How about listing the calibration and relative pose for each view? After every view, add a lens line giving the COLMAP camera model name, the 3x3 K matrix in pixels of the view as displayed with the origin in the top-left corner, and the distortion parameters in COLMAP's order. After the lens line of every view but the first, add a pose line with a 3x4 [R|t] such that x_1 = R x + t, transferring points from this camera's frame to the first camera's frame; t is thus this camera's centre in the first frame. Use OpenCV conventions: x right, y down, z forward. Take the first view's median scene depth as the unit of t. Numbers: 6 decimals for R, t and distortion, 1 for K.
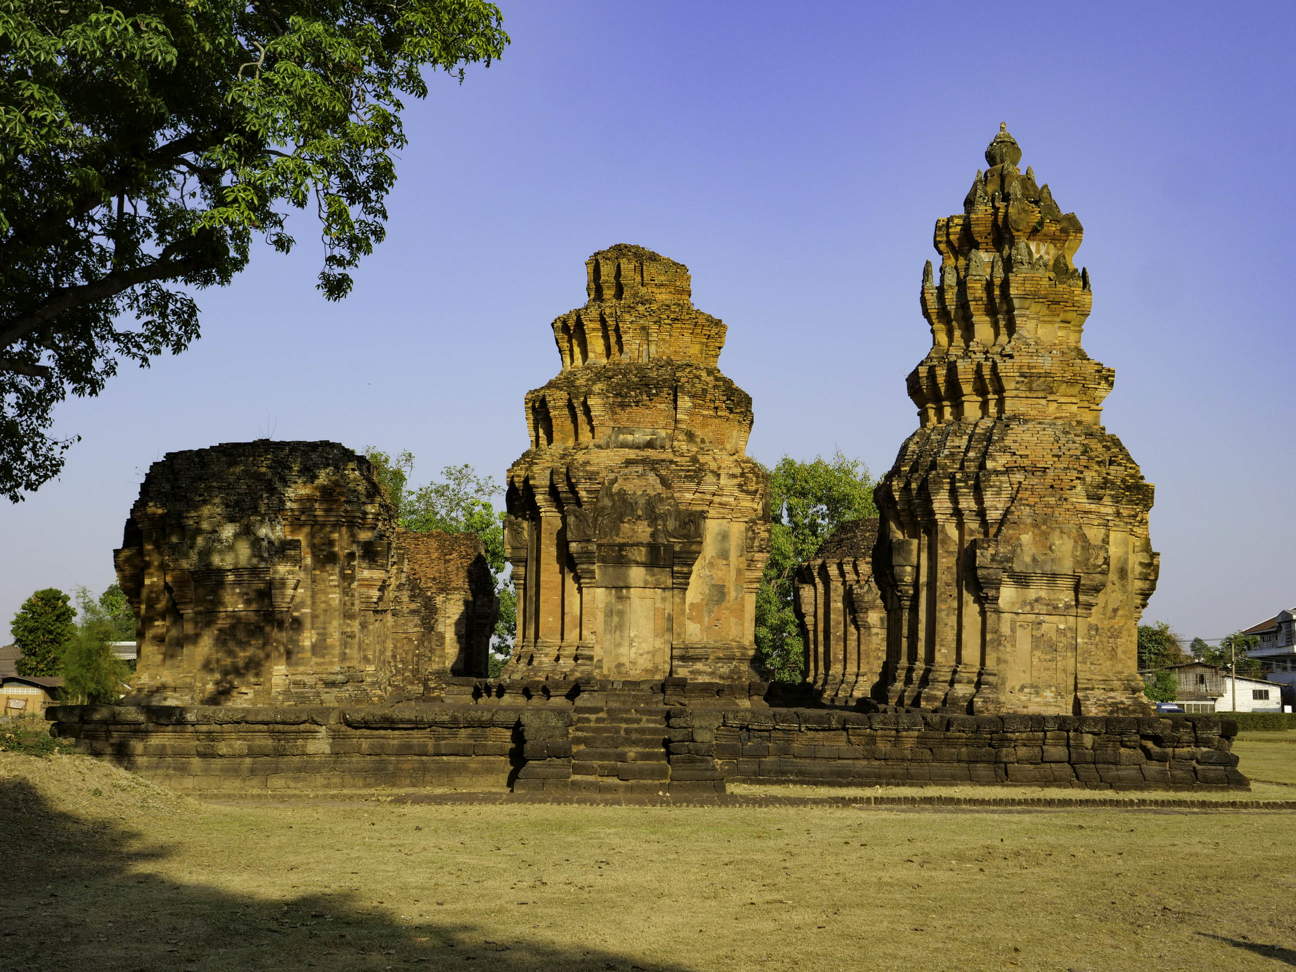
lens RADIAL K [[1402.6, 0, 648.0], [0, 1402.6, 486.0], [0, 0, 1]] dist [-0.004586, -0.007089]
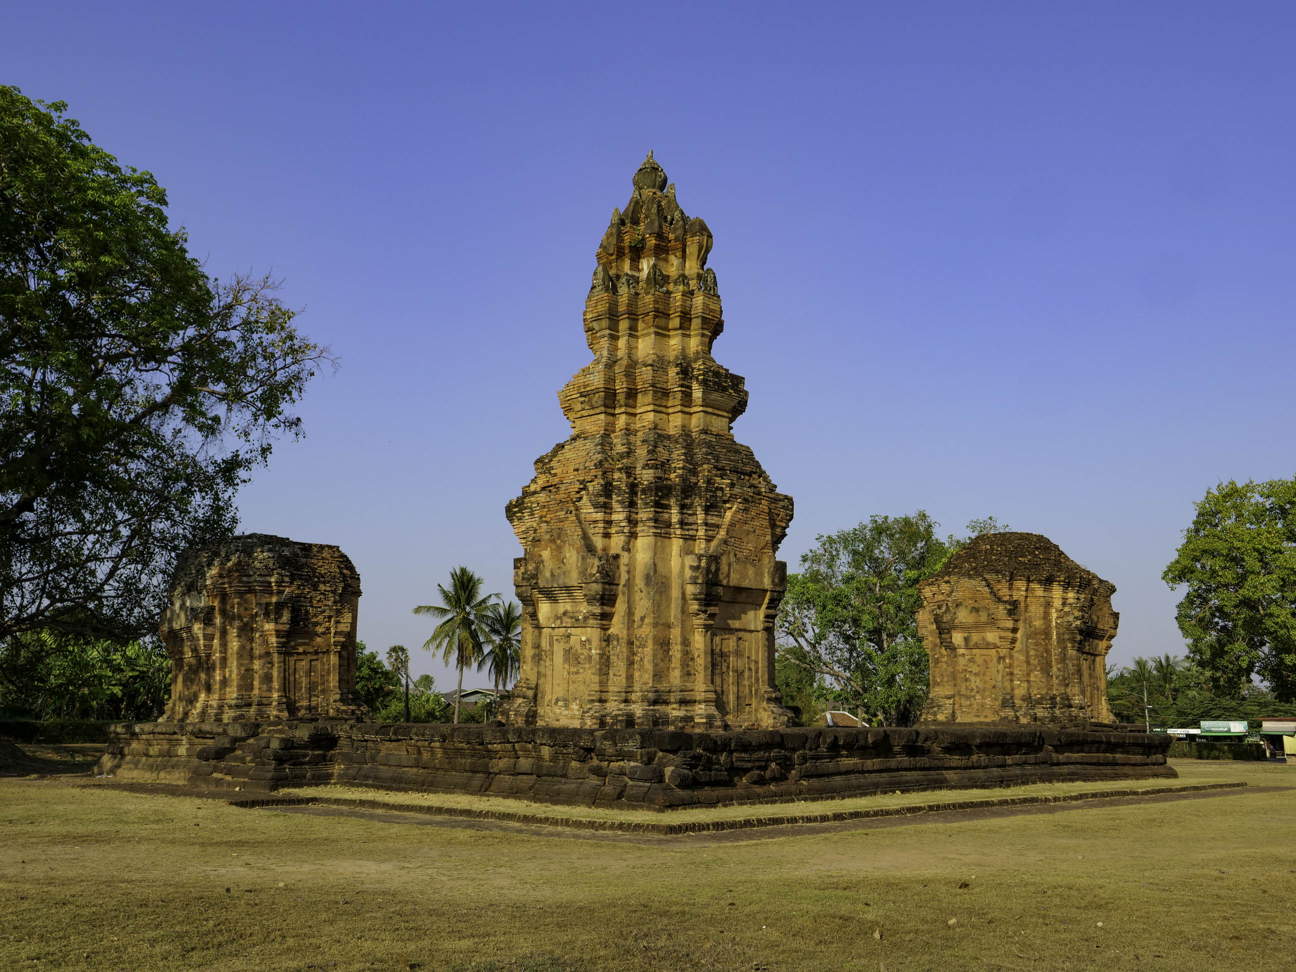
lens RADIAL K [[1200.6, 0, 648.0], [0, 1200.6, 486.0], [0, 0, 1]] dist [0.007057, 0.001454]
pose [[0.730072, -0.137459, -0.669402, 0.916492], [0.097559, 0.990492, -0.096993, 0.080125], [0.676370, 0.005505, 0.736541, 0.400613]]
